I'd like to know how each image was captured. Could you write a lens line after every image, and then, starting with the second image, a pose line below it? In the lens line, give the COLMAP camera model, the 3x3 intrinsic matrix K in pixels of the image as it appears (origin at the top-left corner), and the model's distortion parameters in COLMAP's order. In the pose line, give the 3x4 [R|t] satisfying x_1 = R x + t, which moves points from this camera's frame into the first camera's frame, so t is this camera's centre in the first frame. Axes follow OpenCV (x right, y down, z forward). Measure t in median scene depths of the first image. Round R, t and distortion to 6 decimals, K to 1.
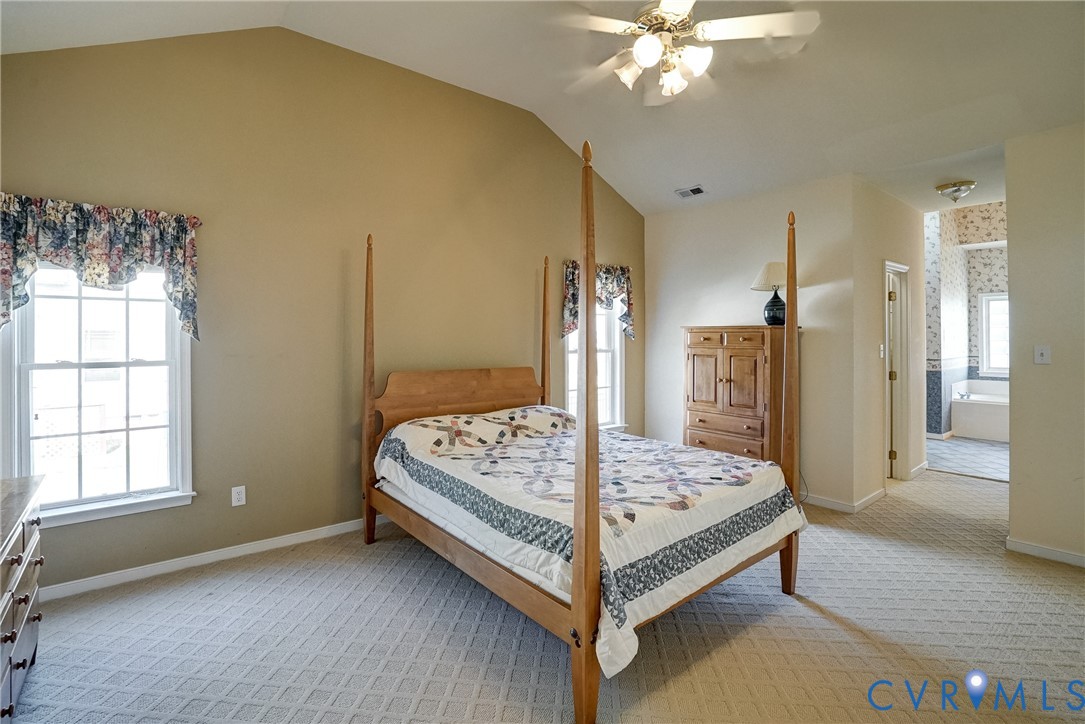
lens RADIAL K [[511.4, 0, 543.6], [0, 511.4, 334.0], [0, 0, 1]] dist [-0.001124, -0.000035]
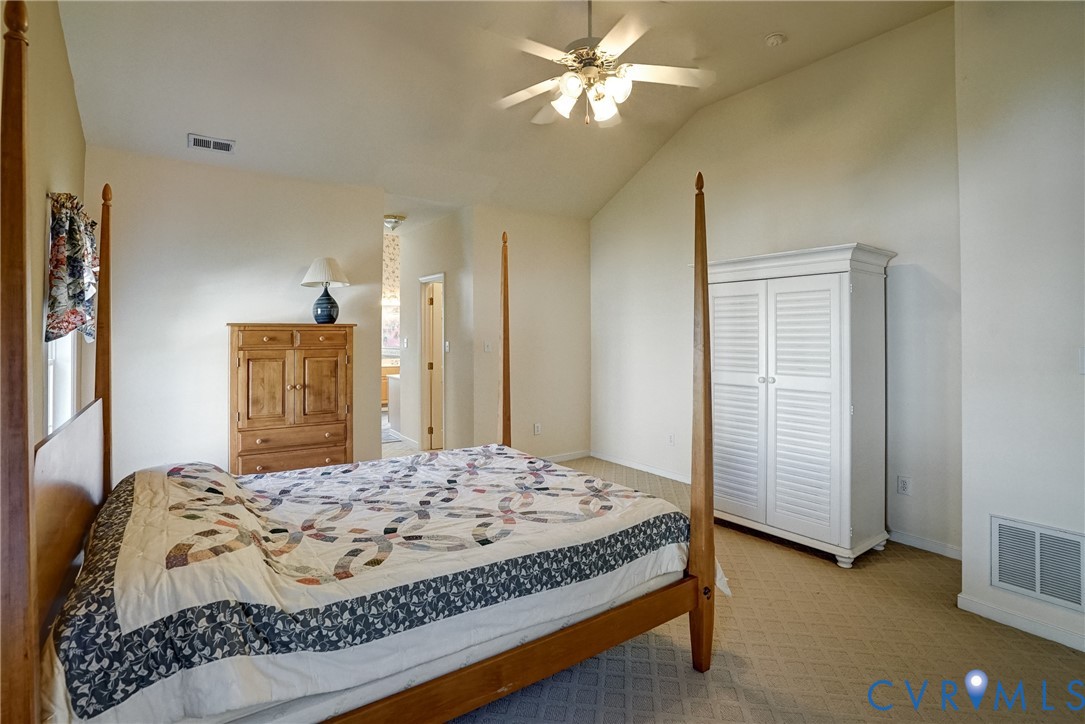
lens RADIAL K [[511.4, 0, 543.6], [0, 511.4, 334.0], [0, 0, 1]] dist [-0.001124, -0.000035]
pose [[0.162595, 0.001133, 0.986692, -0.422539], [0.001503, 0.999998, -0.001396, 0.003884], [-0.986692, 0.001710, 0.162593, 0.448089]]
